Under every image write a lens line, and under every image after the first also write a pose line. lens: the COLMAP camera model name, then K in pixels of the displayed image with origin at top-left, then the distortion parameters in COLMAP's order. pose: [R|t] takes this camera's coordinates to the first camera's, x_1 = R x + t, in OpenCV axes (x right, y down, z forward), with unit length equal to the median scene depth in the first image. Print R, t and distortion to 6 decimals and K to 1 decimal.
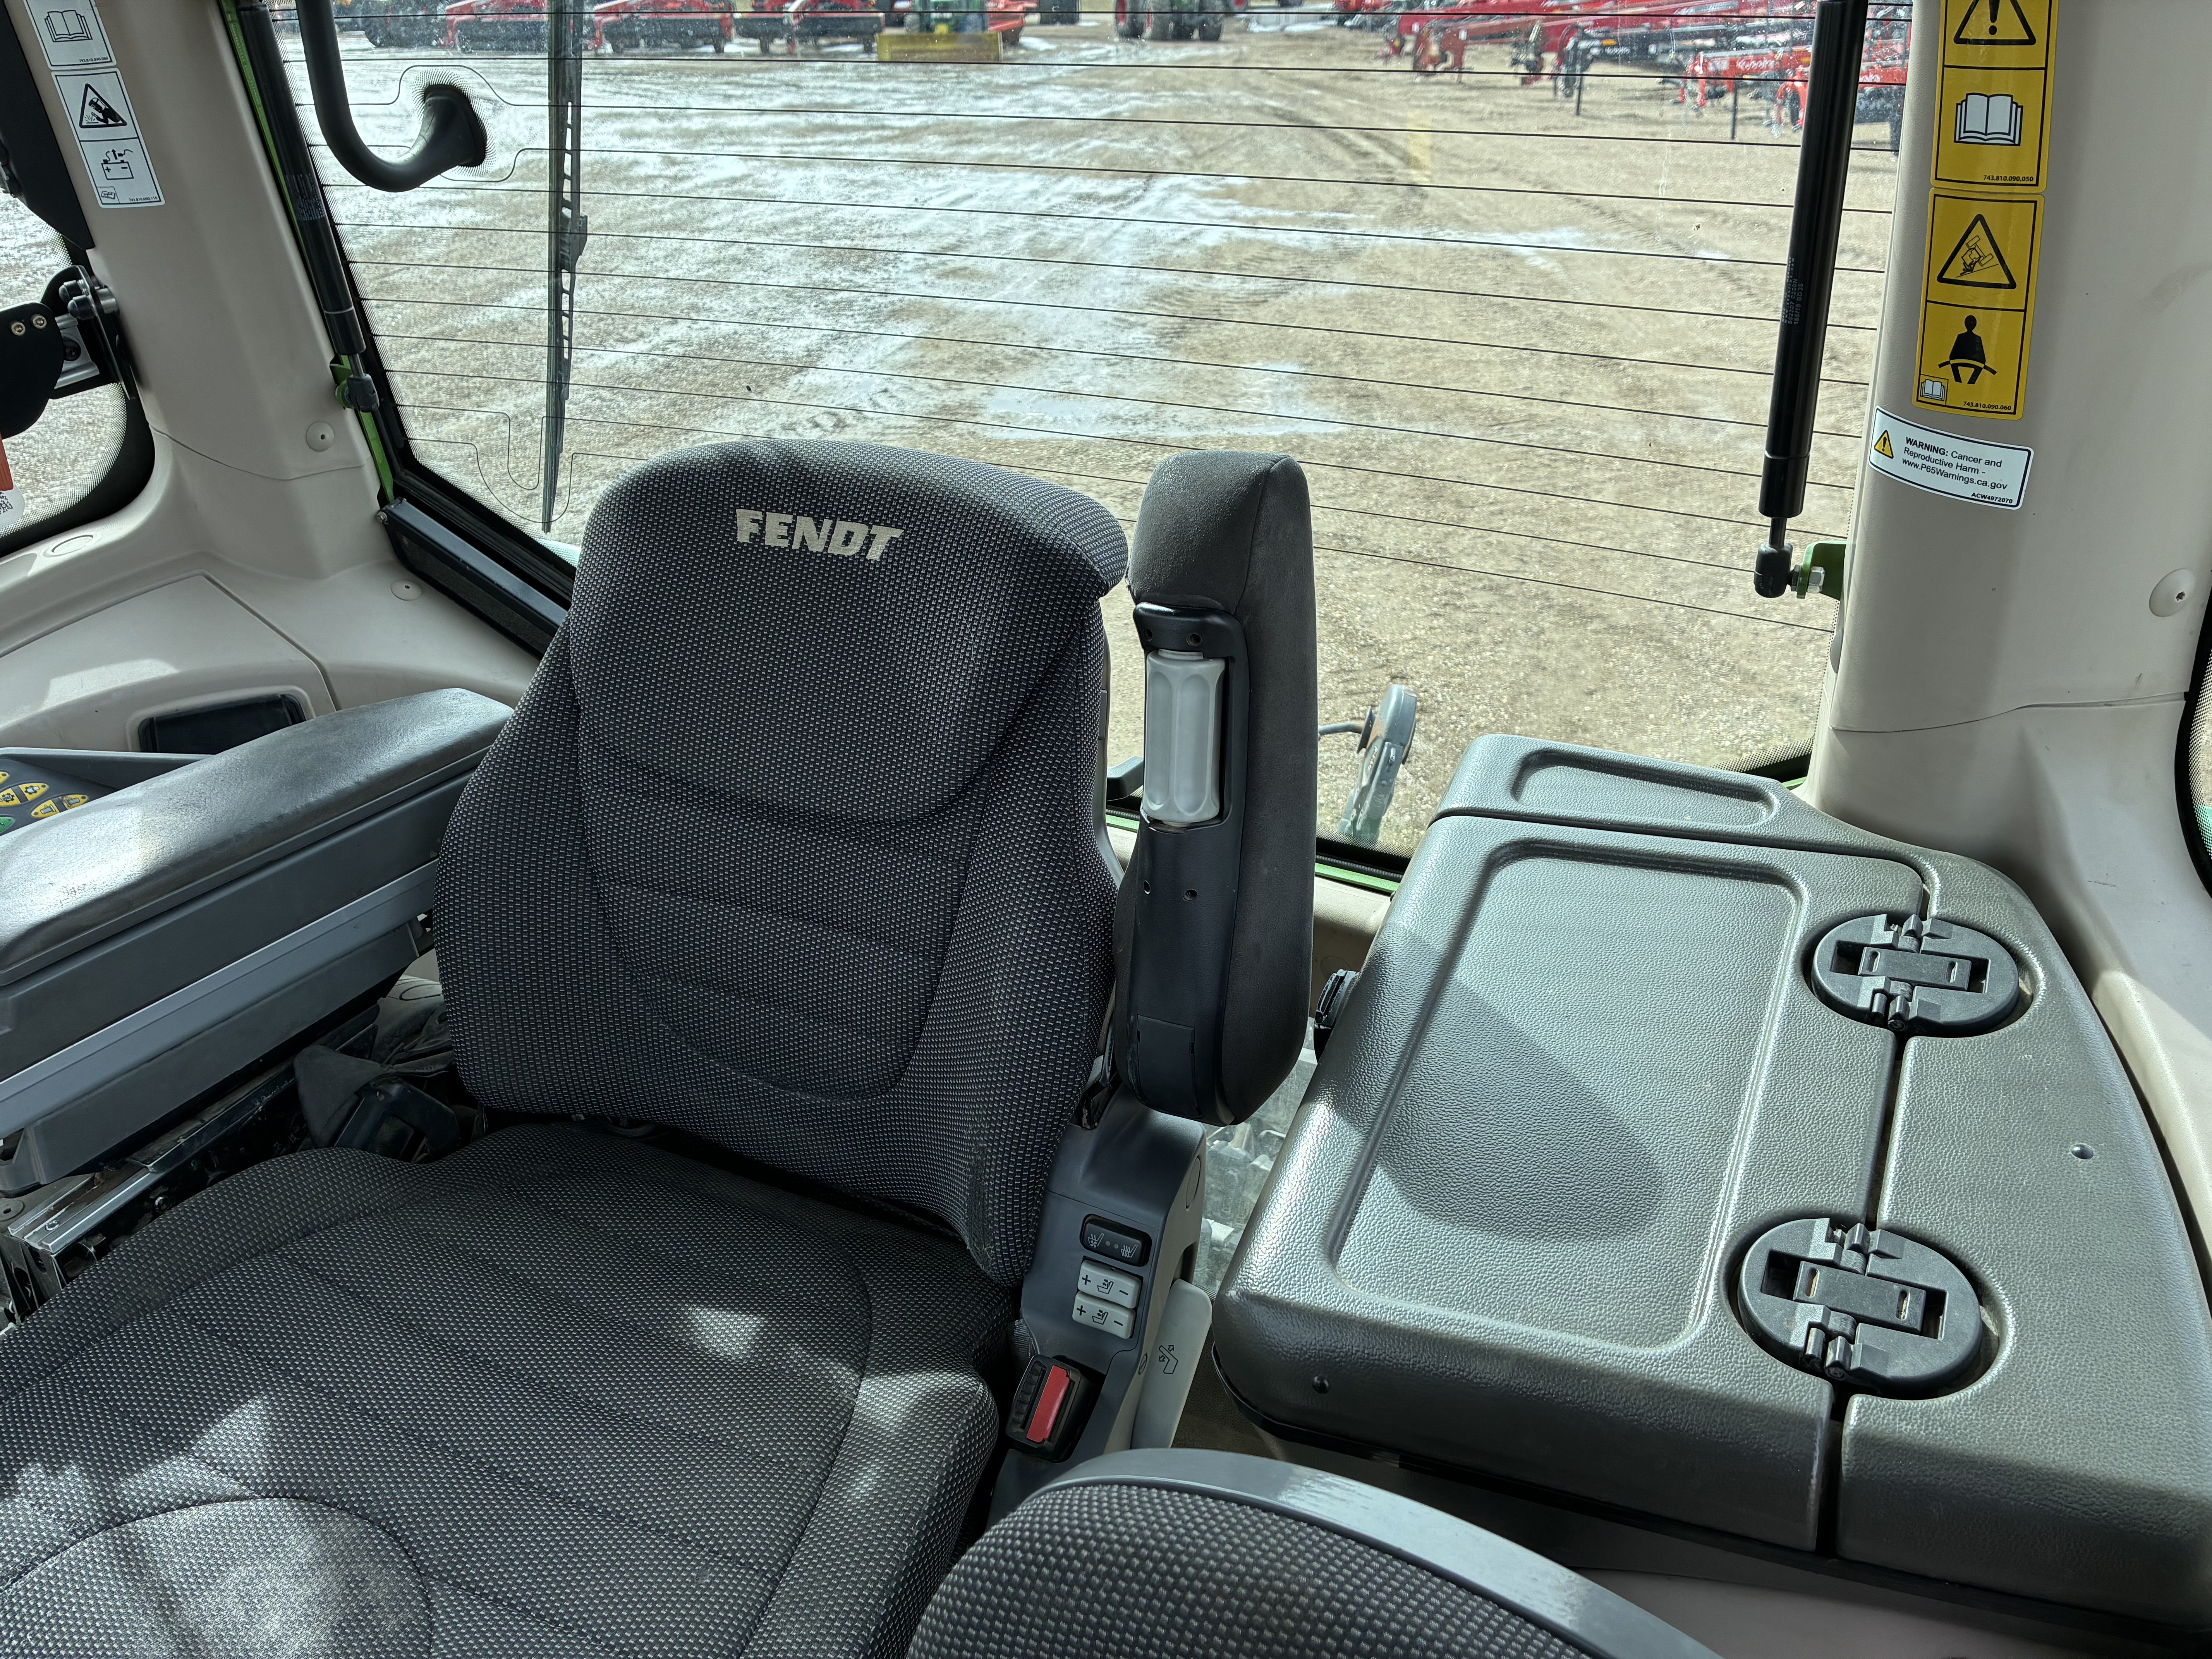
lens RADIAL K [[1706.1, 0, 1106.0], [0, 1706.1, 829.5], [0, 0, 1]] dist [0.057369, -0.067530]
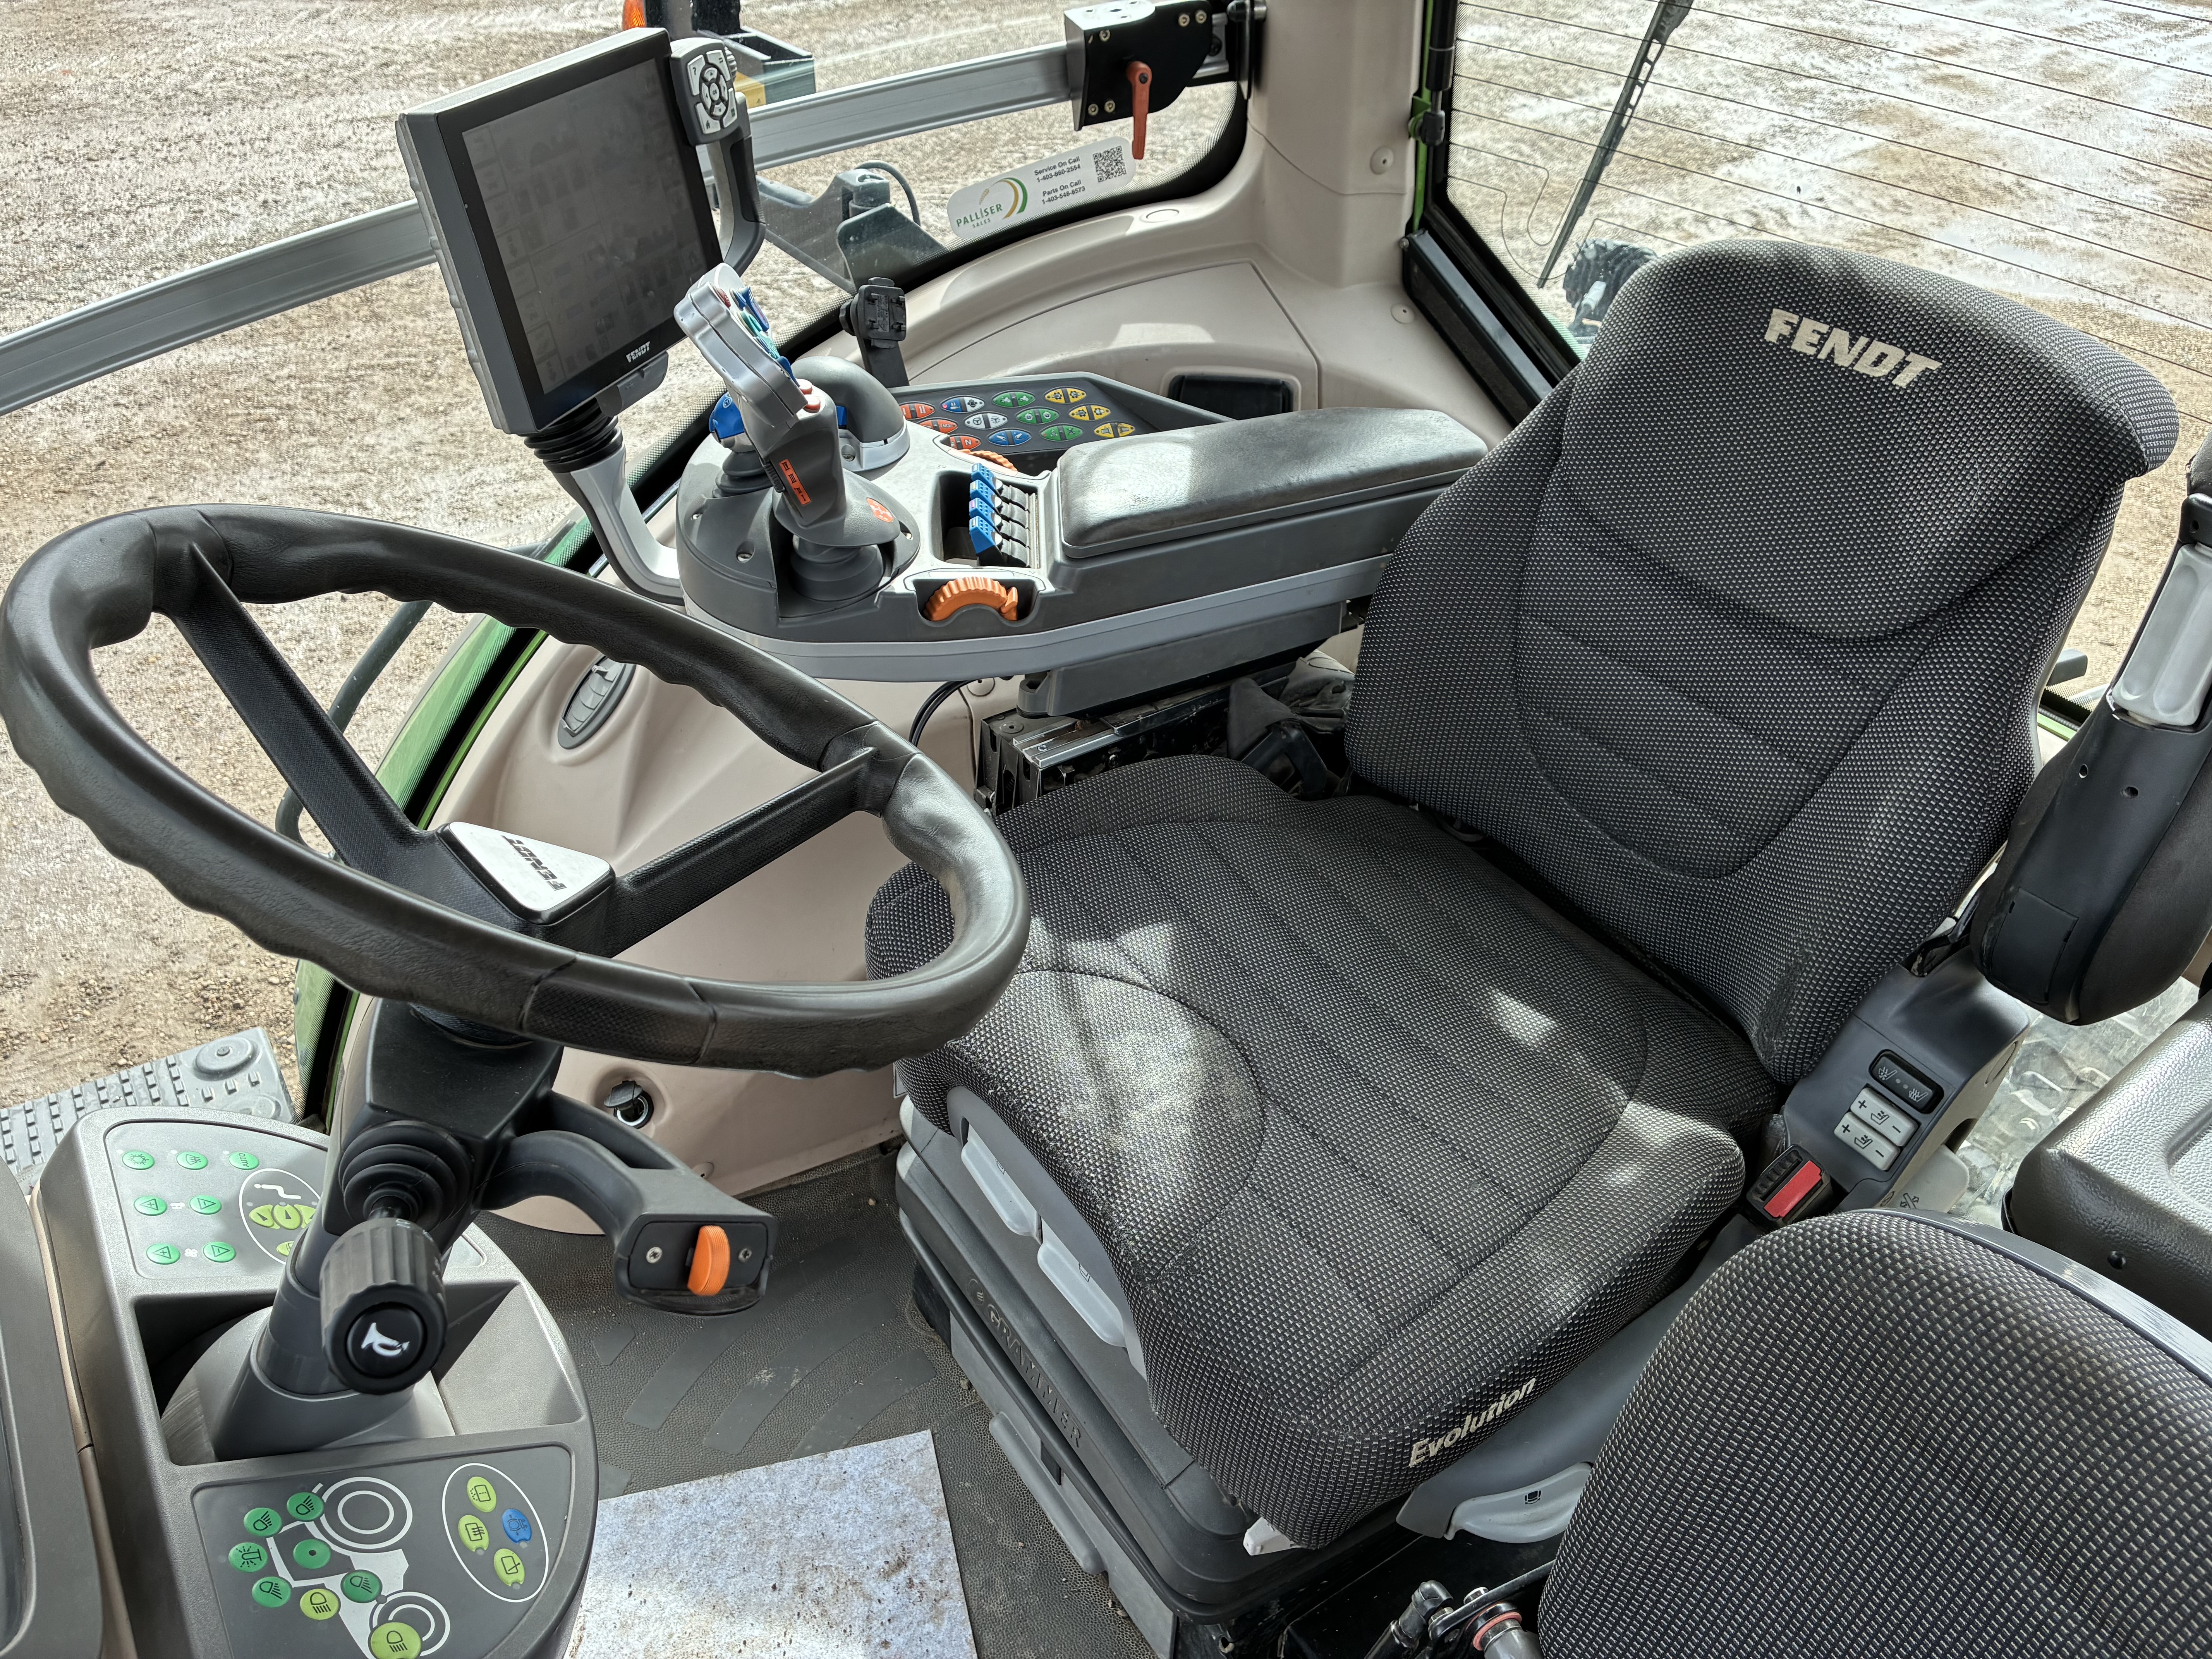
lens RADIAL K [[1694.6, 0, 1096.2], [0, 1694.6, 824.8], [0, 0, 1]] dist [0.051066, -0.041638]
pose [[0.861852, 0.336718, -0.379252, -0.069932], [-0.287144, 0.940367, 0.182366, 0.038632], [0.418042, -0.048273, 0.907144, -0.139284]]
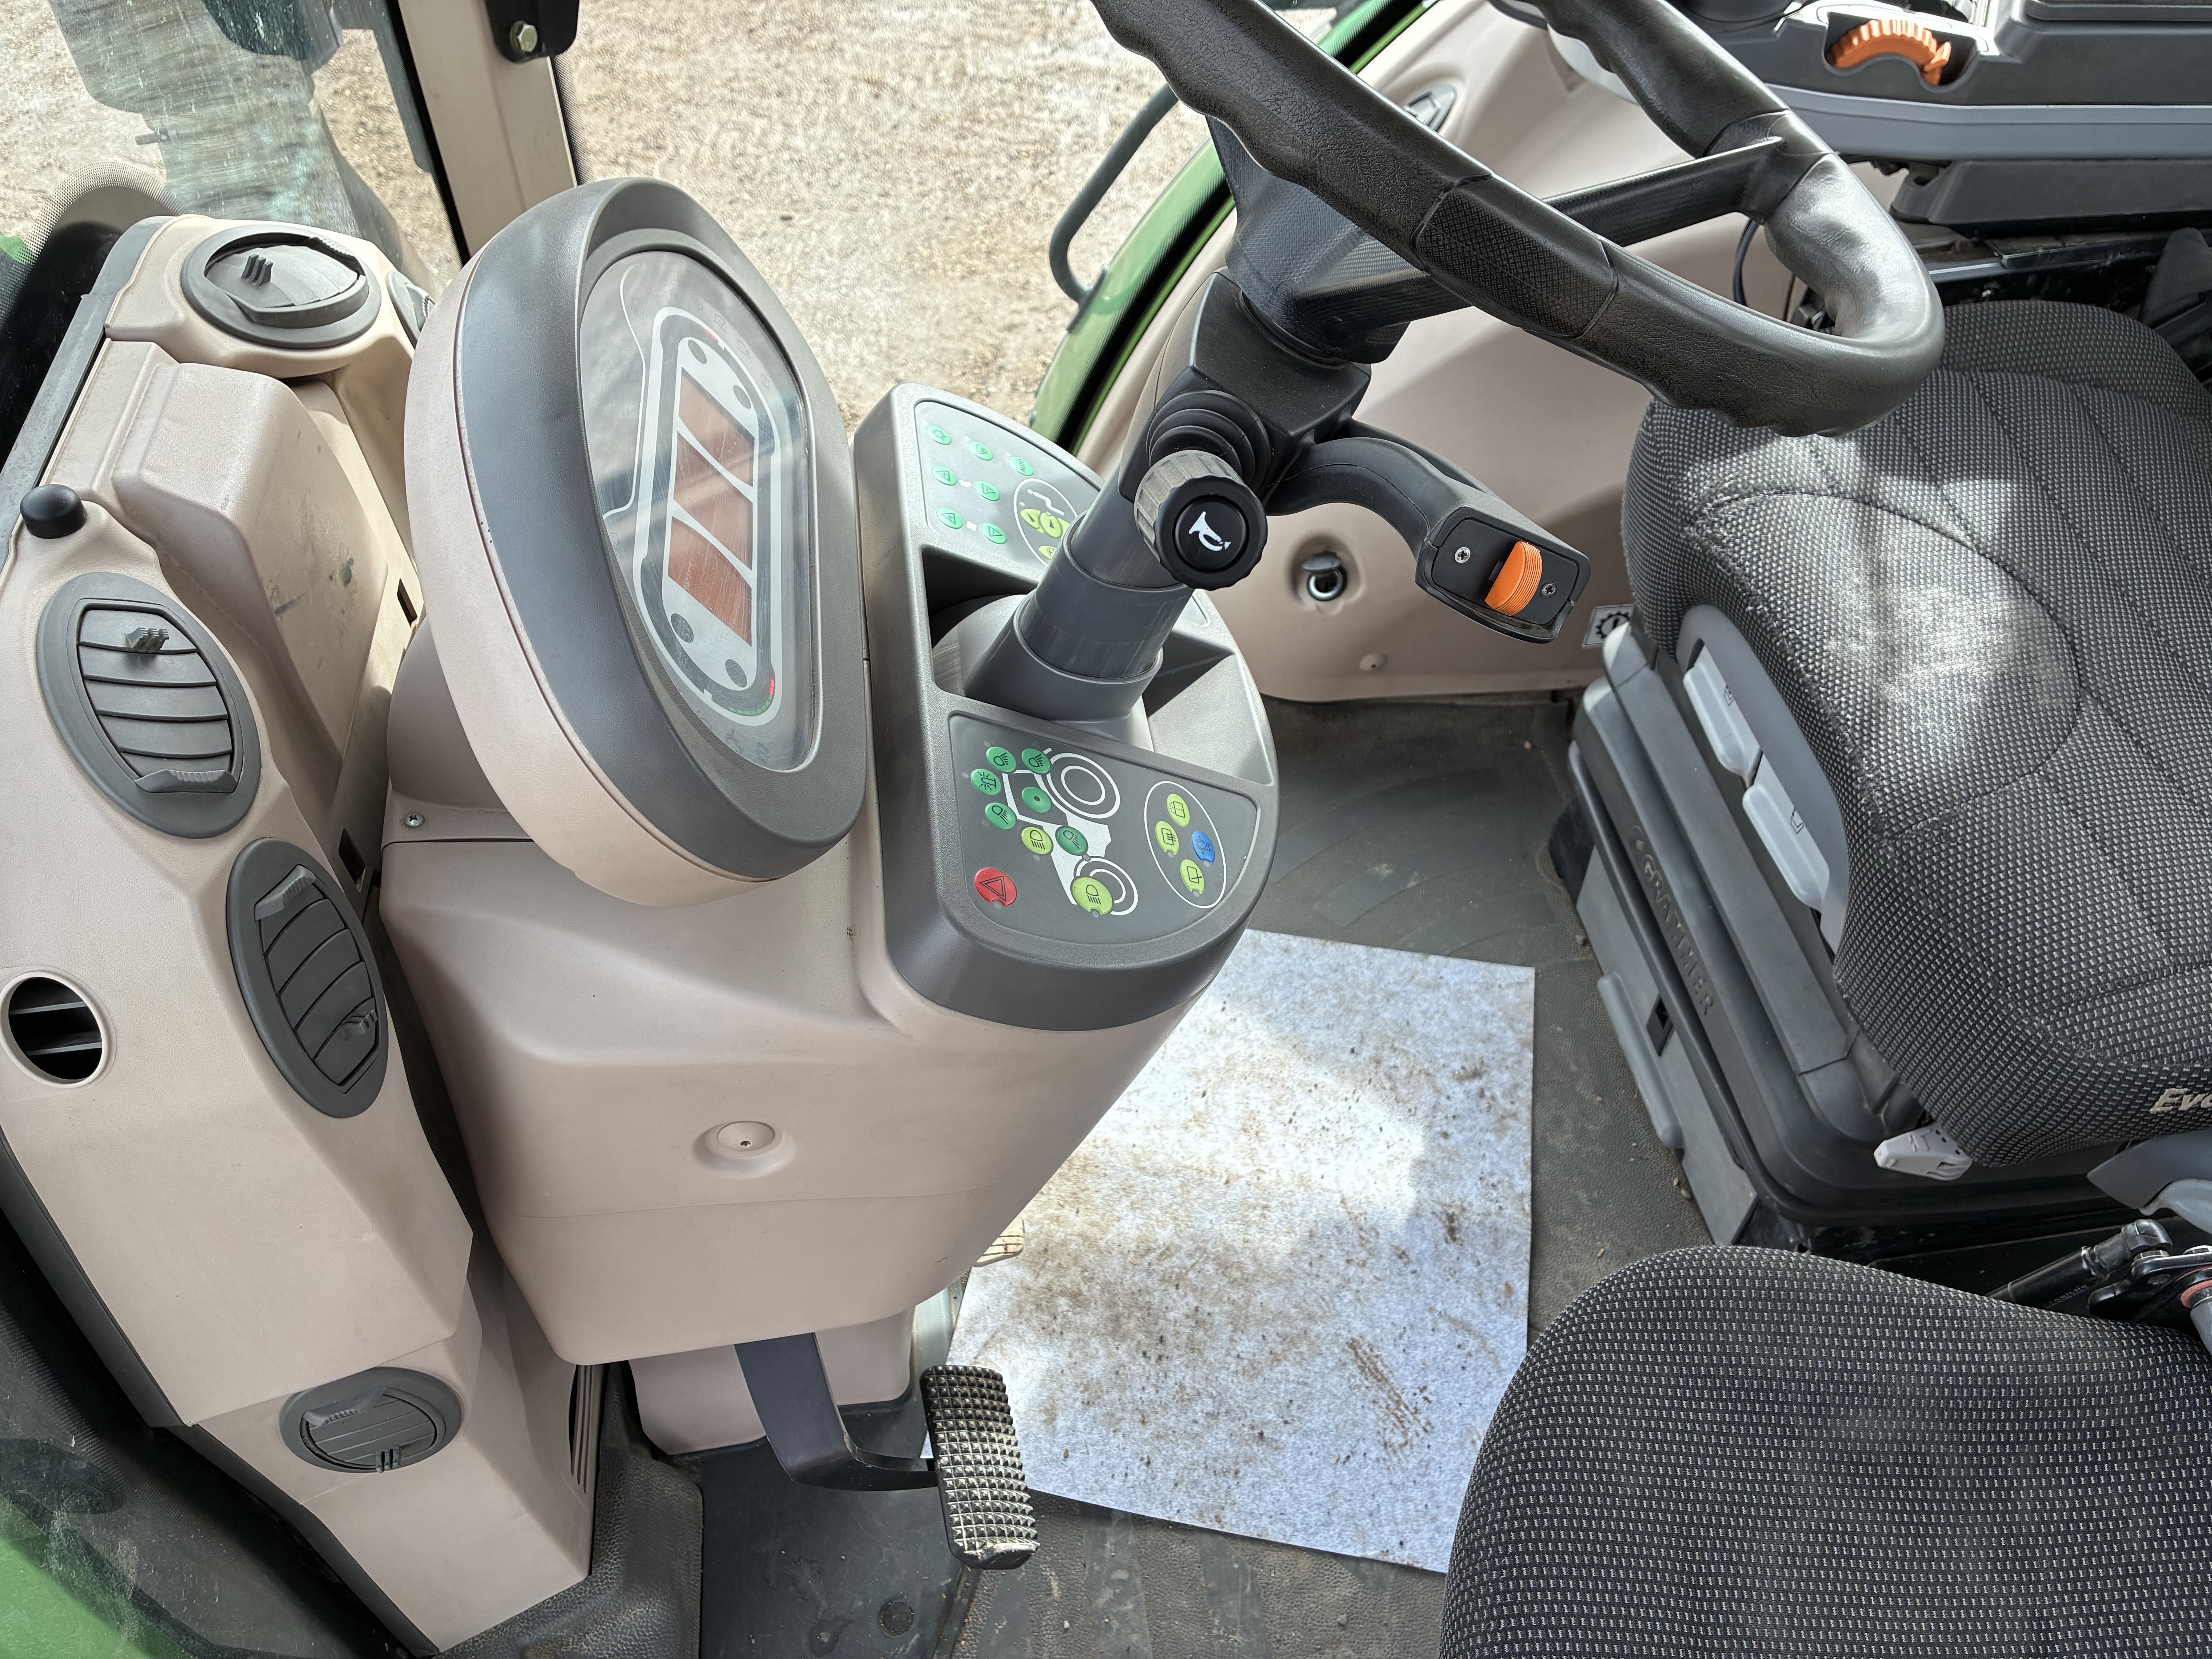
lens RADIAL K [[1706.1, 0, 1106.0], [0, 1706.1, 829.5], [0, 0, 1]] dist [0.057369, -0.067530]
pose [[0.568107, 0.633450, -0.525353, -0.090509], [-0.398223, 0.770258, 0.498117, 0.156822], [0.720189, -0.073776, 0.689844, -0.147440]]
